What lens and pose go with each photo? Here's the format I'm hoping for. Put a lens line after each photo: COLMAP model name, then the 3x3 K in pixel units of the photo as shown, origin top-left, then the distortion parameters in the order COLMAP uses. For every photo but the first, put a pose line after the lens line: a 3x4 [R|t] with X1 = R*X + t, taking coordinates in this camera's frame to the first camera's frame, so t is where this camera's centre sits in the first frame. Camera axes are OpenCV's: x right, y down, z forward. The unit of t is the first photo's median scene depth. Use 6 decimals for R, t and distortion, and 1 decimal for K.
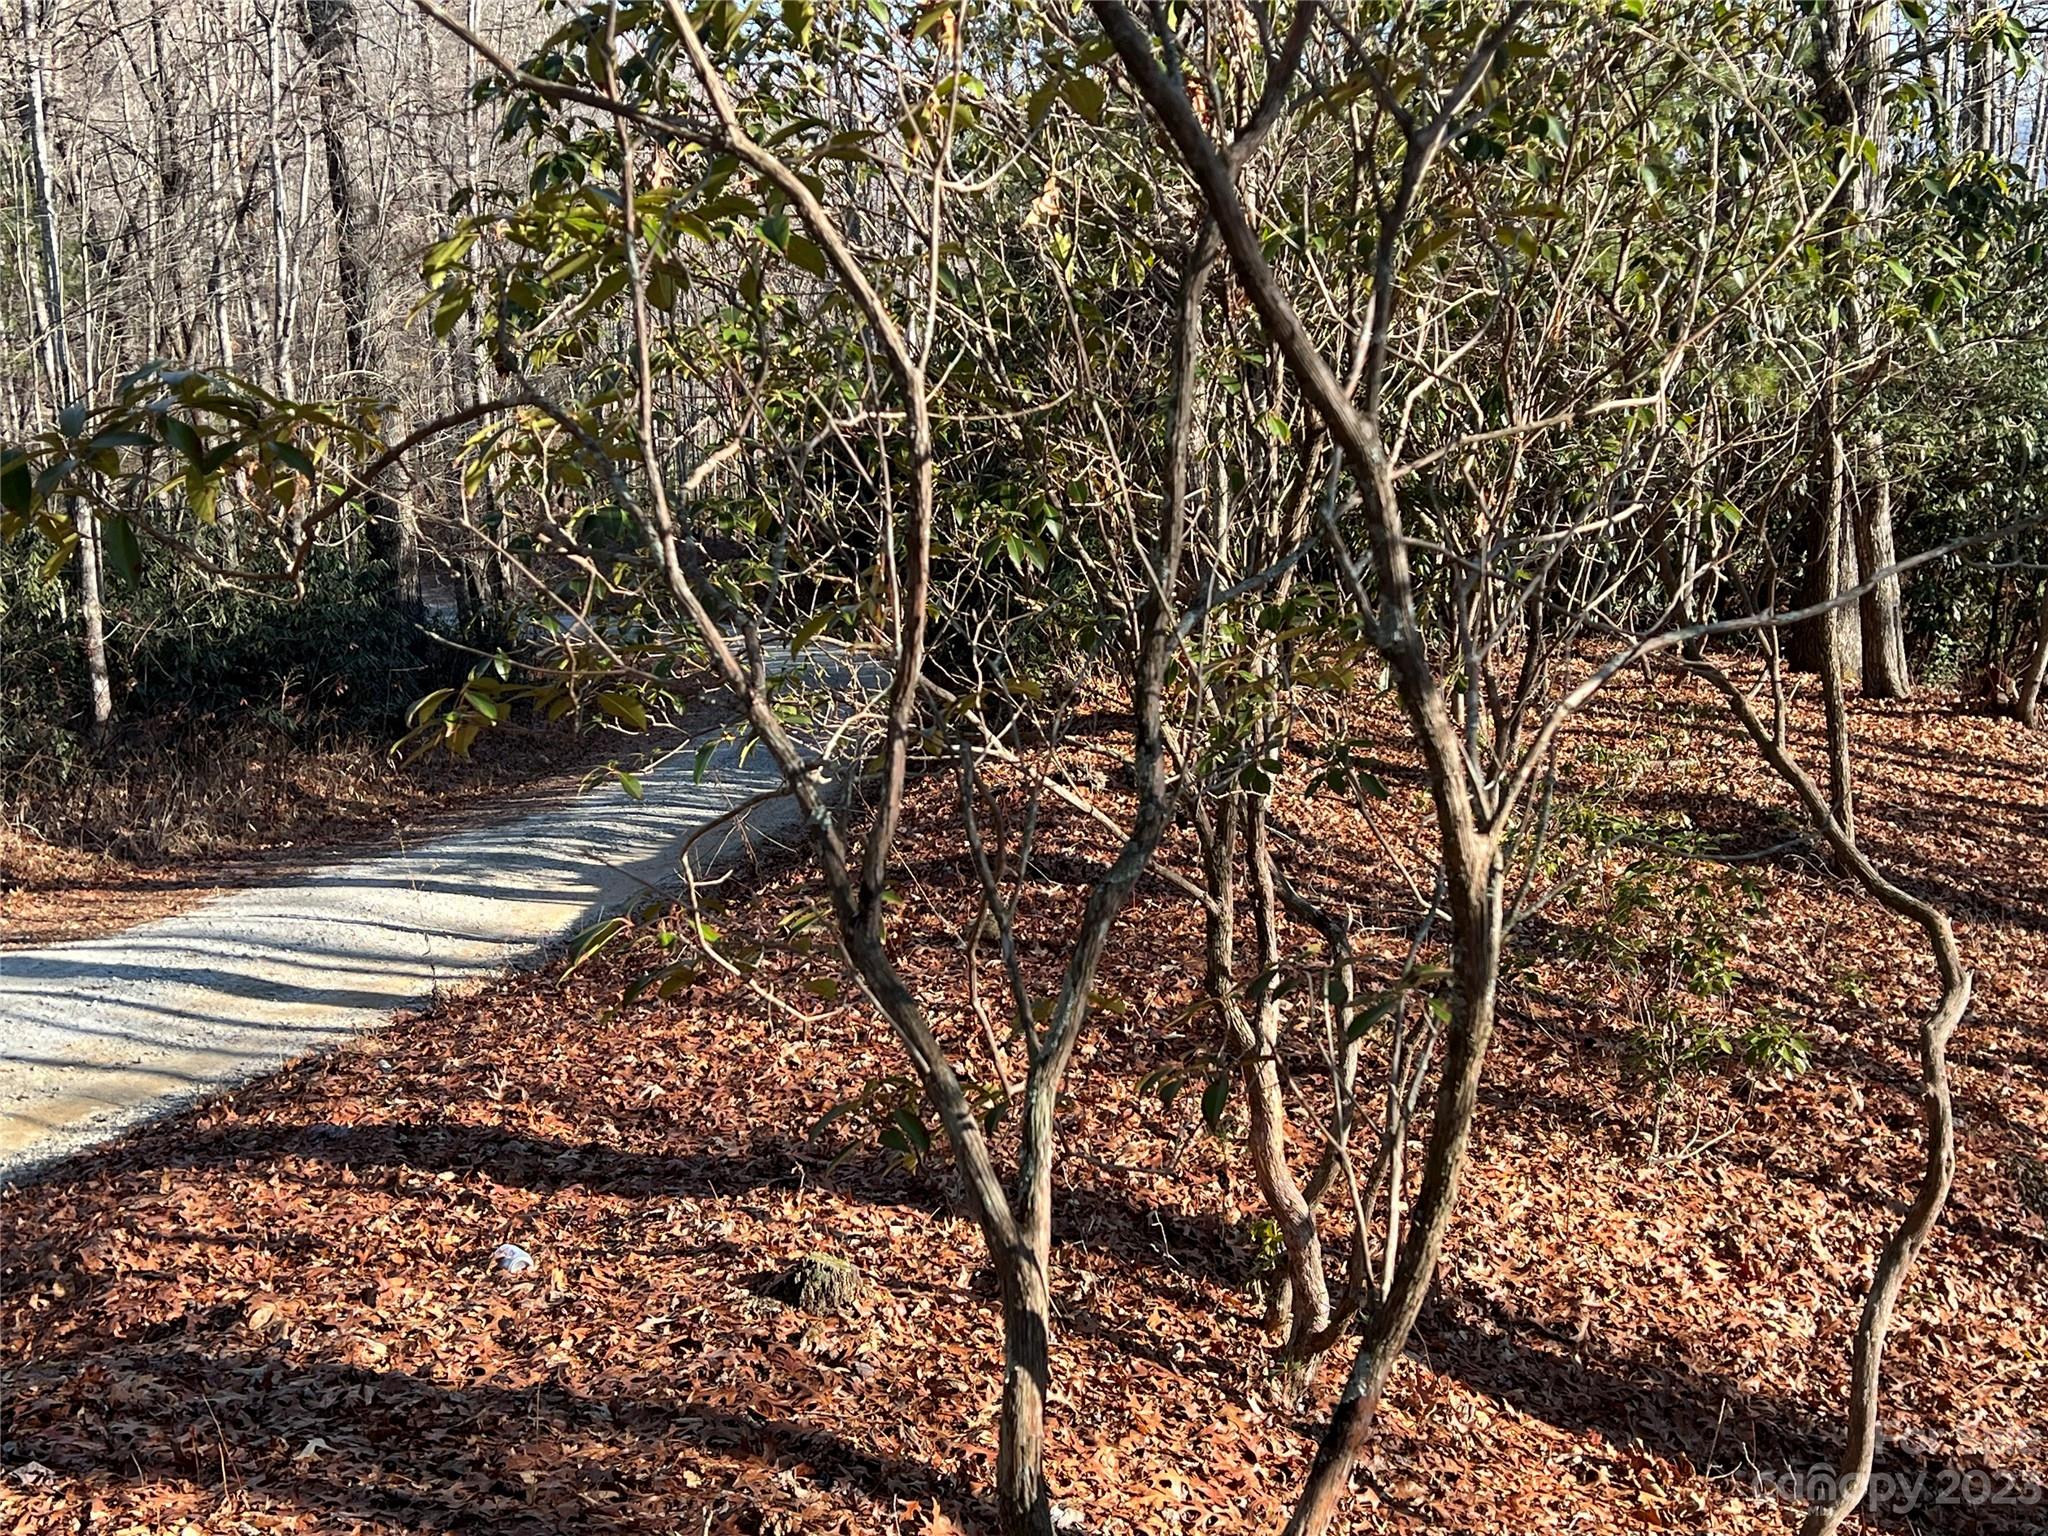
lens RADIAL K [[2442.4, 0, 1024.0], [0, 2442.4, 768.0], [0, 0, 1]] dist [-0.003372, -0.006291]
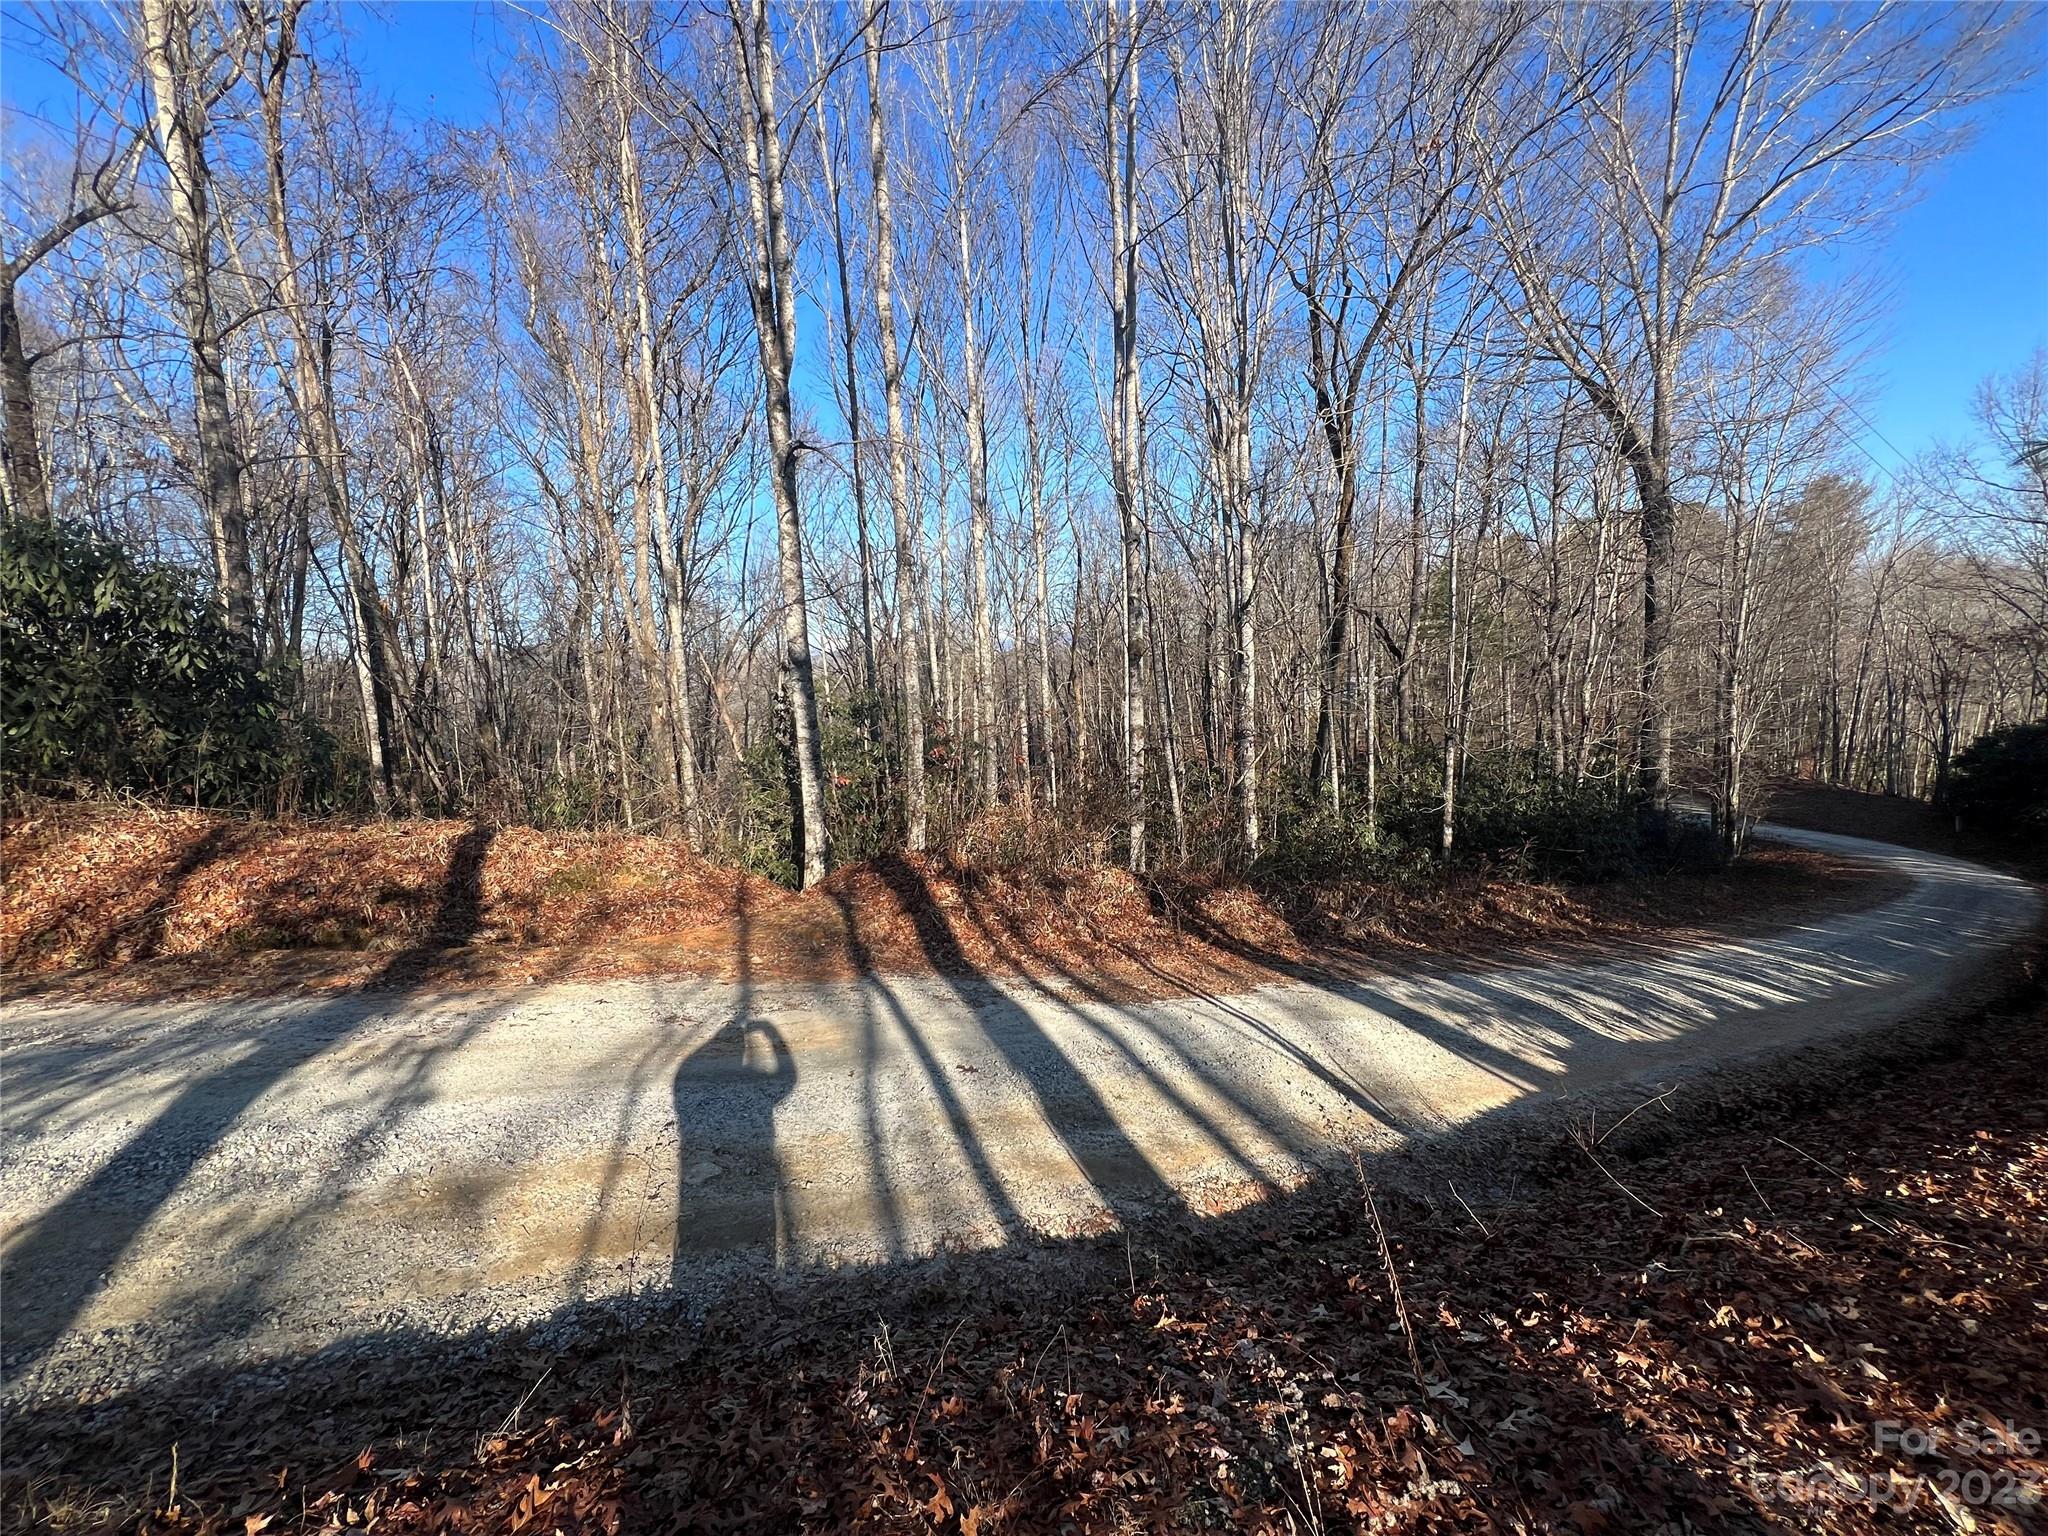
lens RADIAL K [[821.9, 0, 1027.4], [0, 821.9, 774.1], [0, 0, 1]] dist [0.001616, 0.000075]
pose [[0.567429, 0.097886, -0.817583, -0.003748], [-0.158092, 0.987388, 0.008495, -0.050327], [0.808103, 0.124433, 0.575747, 0.463754]]
